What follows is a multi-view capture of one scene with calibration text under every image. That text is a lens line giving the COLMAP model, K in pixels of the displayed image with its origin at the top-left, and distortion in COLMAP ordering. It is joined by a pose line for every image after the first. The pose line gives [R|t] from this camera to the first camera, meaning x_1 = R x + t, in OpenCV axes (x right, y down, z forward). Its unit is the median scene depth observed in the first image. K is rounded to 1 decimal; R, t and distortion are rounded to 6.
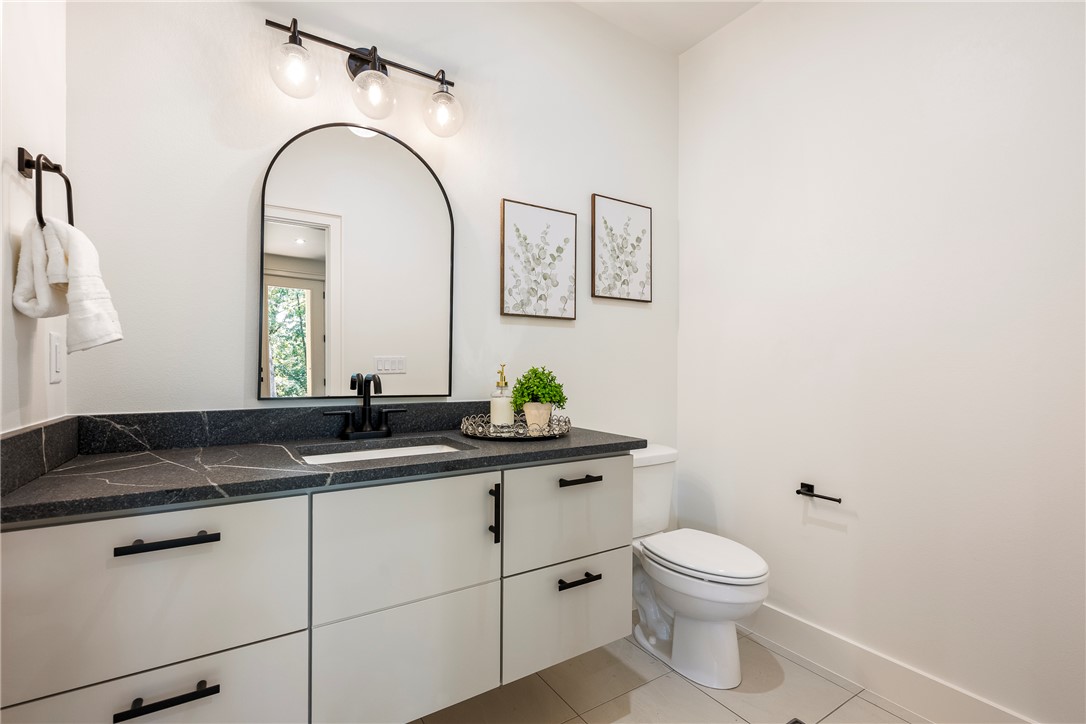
lens RADIAL K [[491.3, 0, 541.4], [0, 491.3, 362.9], [0, 0, 1]] dist [0.000401, 0.000550]
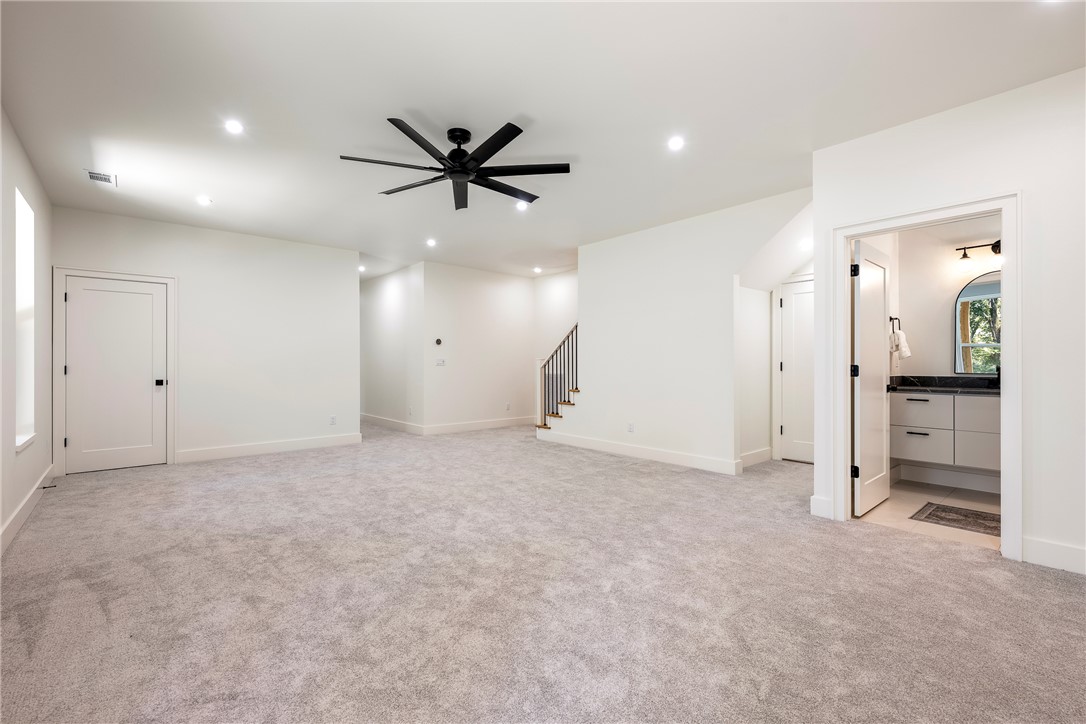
lens RADIAL K [[491.3, 0, 539.8], [0, 491.3, 359.5], [0, 0, 1]] dist [0.000401, 0.000550]
pose [[0.149408, 0.000227, -0.988776, 2.038294], [0.001399, 0.999999, 0.000441, -0.017160], [0.988775, -0.001449, 0.149408, -1.989987]]
